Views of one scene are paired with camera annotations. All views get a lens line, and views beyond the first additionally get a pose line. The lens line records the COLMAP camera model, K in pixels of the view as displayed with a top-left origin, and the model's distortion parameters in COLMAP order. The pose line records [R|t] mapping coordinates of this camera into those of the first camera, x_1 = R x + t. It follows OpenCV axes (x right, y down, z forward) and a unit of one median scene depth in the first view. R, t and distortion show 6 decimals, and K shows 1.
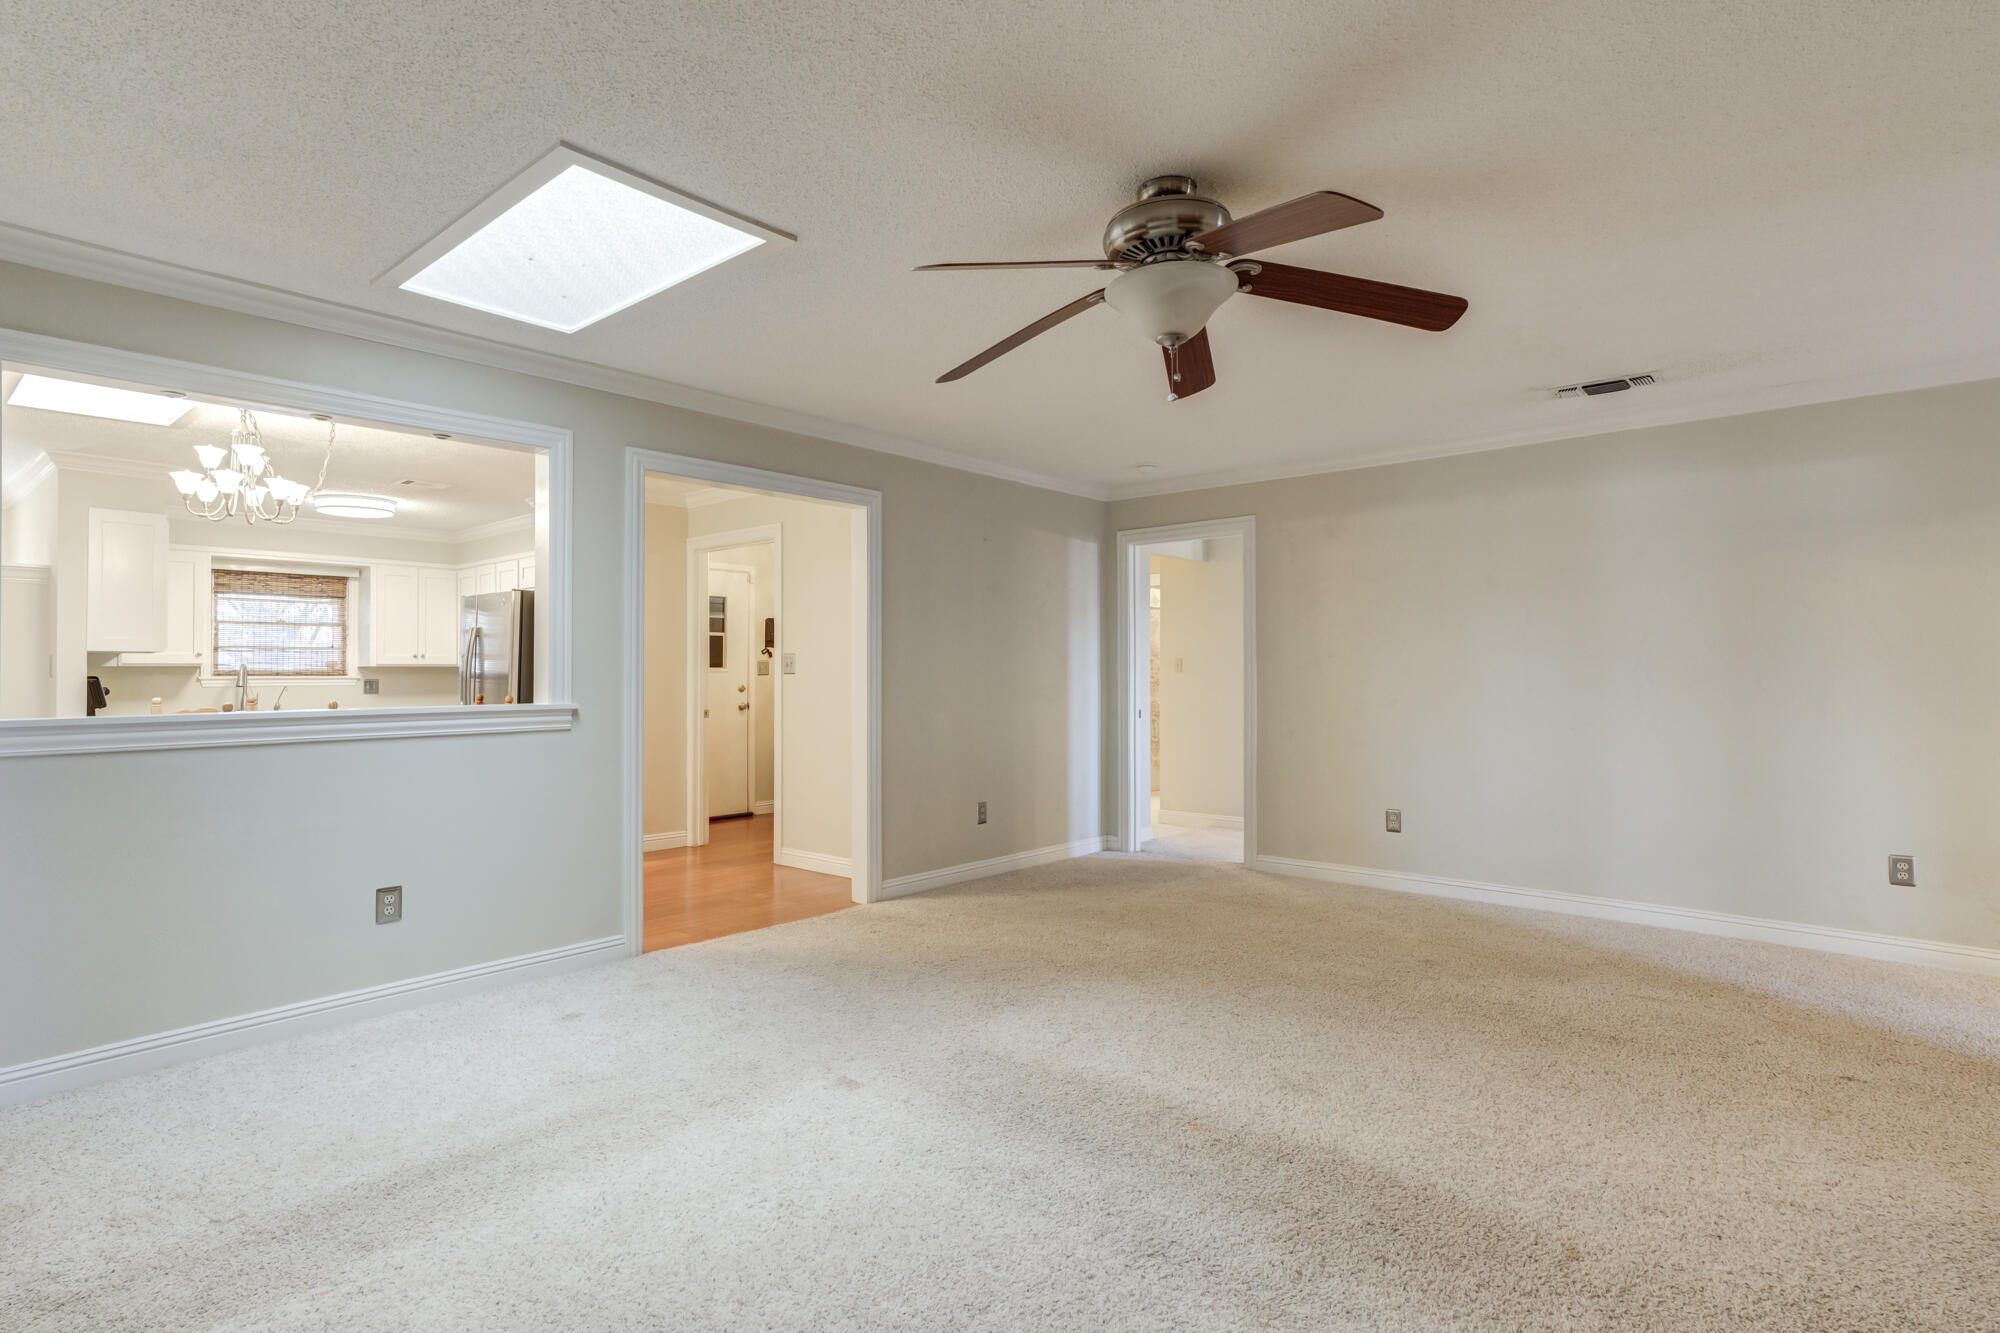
lens RADIAL K [[994.3, 0, 1005.2], [0, 994.3, 651.6], [0, 0, 1]] dist [0.006913, 0.001138]
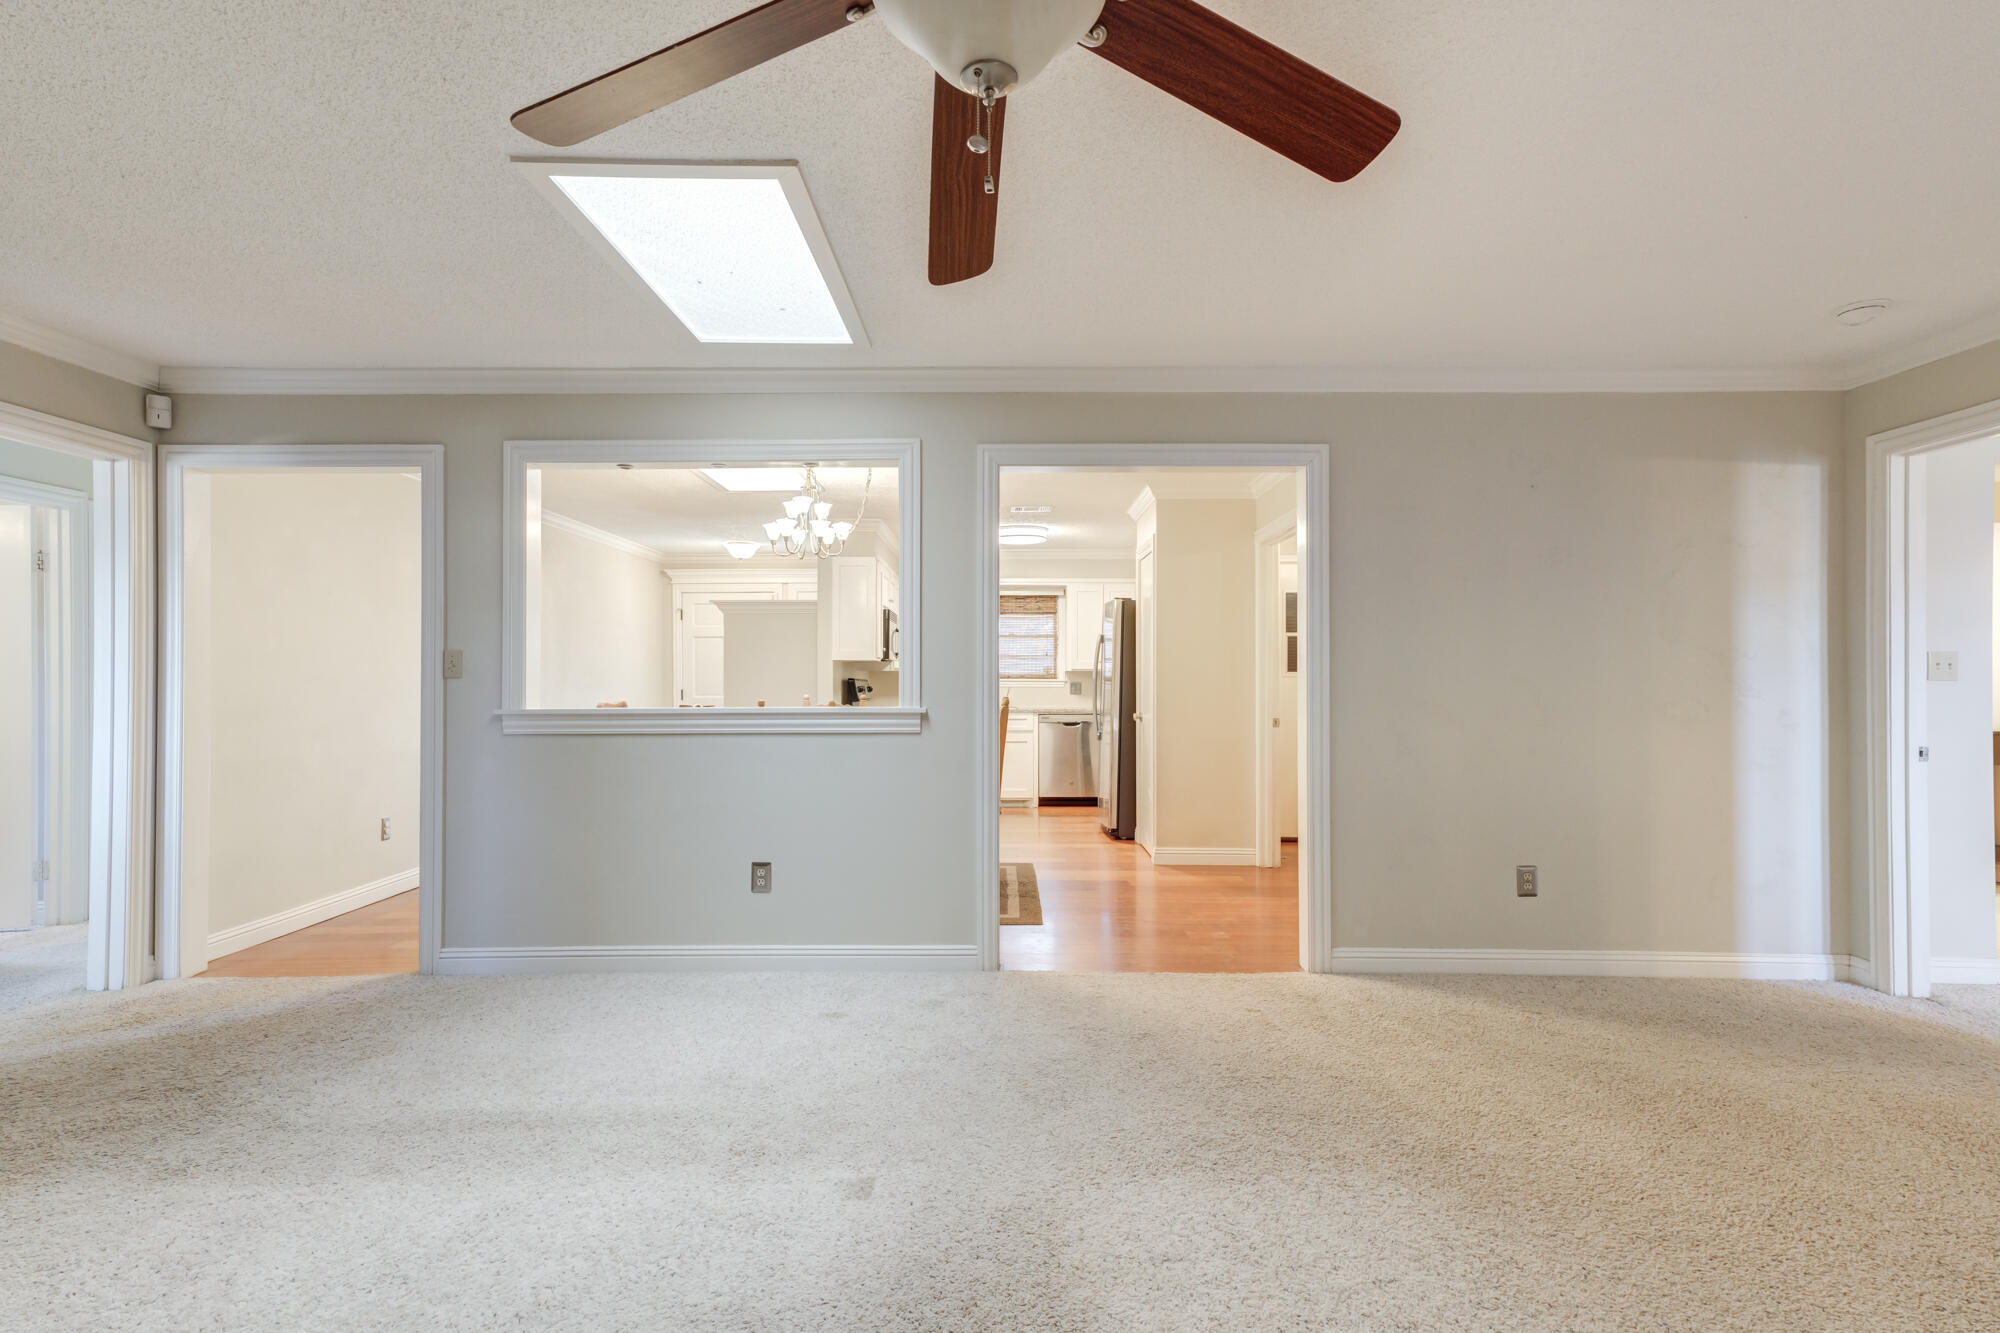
lens RADIAL K [[977.5, 0, 1004.1], [0, 977.5, 663.4], [0, 0, 1]] dist [0.005108, 0.023638]
pose [[0.662152, -0.007726, -0.749330, 0.216909], [0.013246, 0.999911, 0.001395, 0.004120], [0.749252, -0.010849, 0.662196, 0.238319]]
